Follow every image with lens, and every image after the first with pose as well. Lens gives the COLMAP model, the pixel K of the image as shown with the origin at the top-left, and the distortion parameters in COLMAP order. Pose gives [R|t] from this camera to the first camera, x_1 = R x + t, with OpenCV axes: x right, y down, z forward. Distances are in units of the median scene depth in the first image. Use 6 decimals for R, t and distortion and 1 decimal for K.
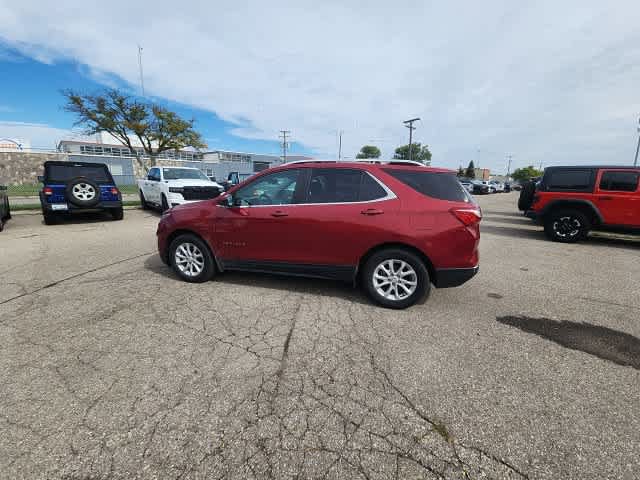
lens RADIAL K [[258.7, 0, 321.0], [0, 258.7, 237.7], [0, 0, 1]] dist [0.017508, -0.011450]
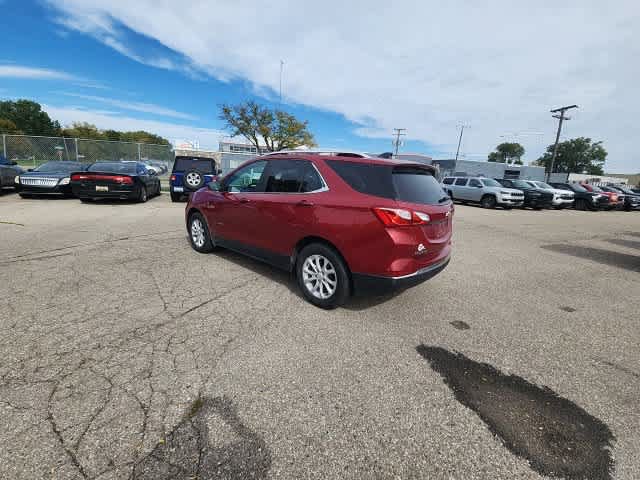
lens RADIAL K [[258.7, 0, 321.3], [0, 258.7, 237.2], [0, 0, 1]] dist [0.017508, -0.011450]
pose [[0.909270, 0.128200, -0.395971, 0.247037], [-0.127220, 0.991455, 0.028858, -0.003399], [0.396287, 0.024135, 0.917809, 0.046789]]
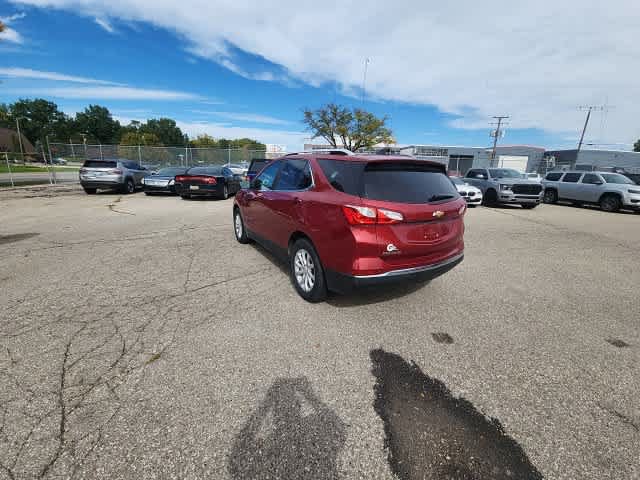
lens RADIAL K [[258.7, 0, 321.9], [0, 258.7, 238.2], [0, 0, 1]] dist [0.017508, -0.011450]
pose [[0.740778, 0.177333, -0.647921, 0.365338], [-0.163808, 0.983096, 0.081784, -0.019536], [0.651471, 0.045551, 0.757305, 0.105614]]
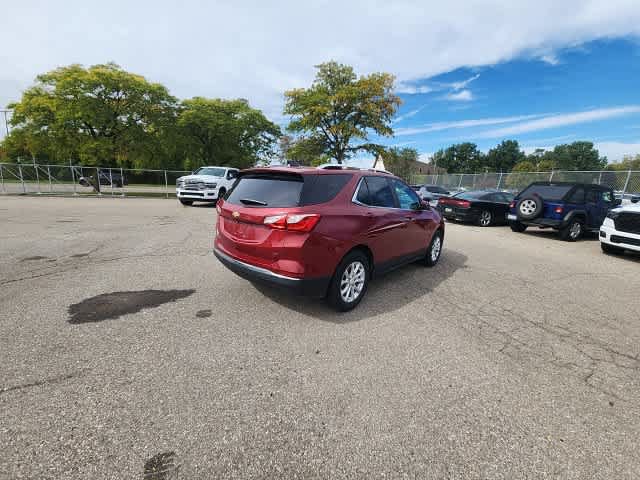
lens RADIAL K [[258.7, 0, 322.4], [0, 258.7, 241.3], [0, 0, 1]] dist [0.017508, -0.011450]
pose [[-0.431843, 0.162244, -0.887237, 0.530307], [-0.247873, 0.924464, 0.289698, -0.144611], [0.867220, 0.345026, -0.359008, 0.679045]]
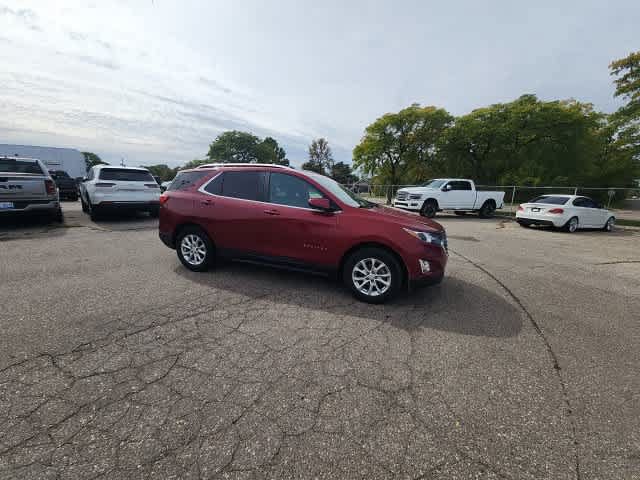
lens RADIAL K [[258.7, 0, 322.3], [0, 258.7, 243.7], [0, 0, 1]] dist [0.017508, -0.011450]
pose [[-0.997779, -0.058594, 0.031682, -0.102676], [-0.039891, 0.906528, 0.420256, -0.230044], [-0.053345, 0.418059, -0.906852, 1.059592]]
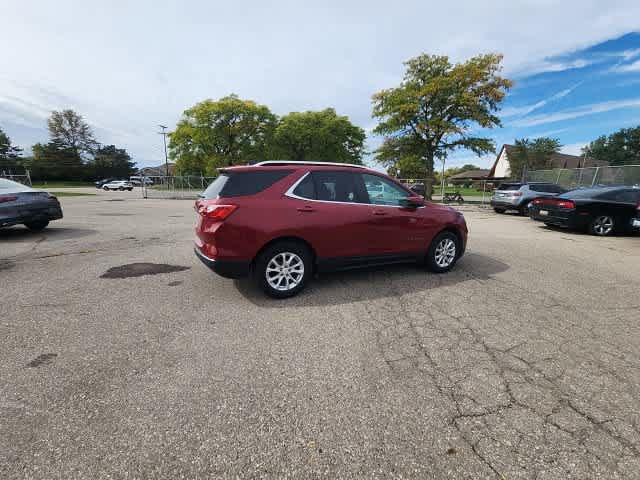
lens RADIAL K [[258.7, 0, 322.1], [0, 258.7, 241.1], [0, 0, 1]] dist [0.017508, -0.011450]
pose [[-0.746650, 0.115495, -0.655115, 0.394319], [-0.174070, 0.916576, 0.359982, -0.188747], [0.642039, 0.382817, -0.664257, 0.891512]]
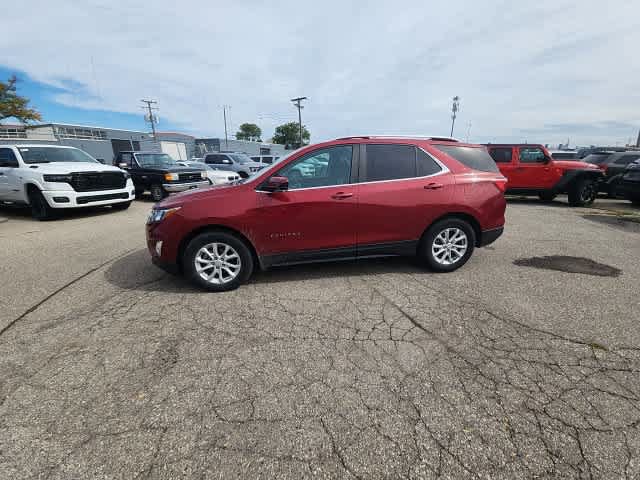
lens RADIAL K [[258.7, 0, 319.9], [0, 258.7, 237.5], [0, 0, 1]] dist [0.017508, -0.011450]
pose [[0.909423, -0.138913, 0.391986, -0.249189], [0.110227, 0.989367, 0.094883, -0.016020], [-0.400998, -0.043081, 0.915065, 0.076893]]
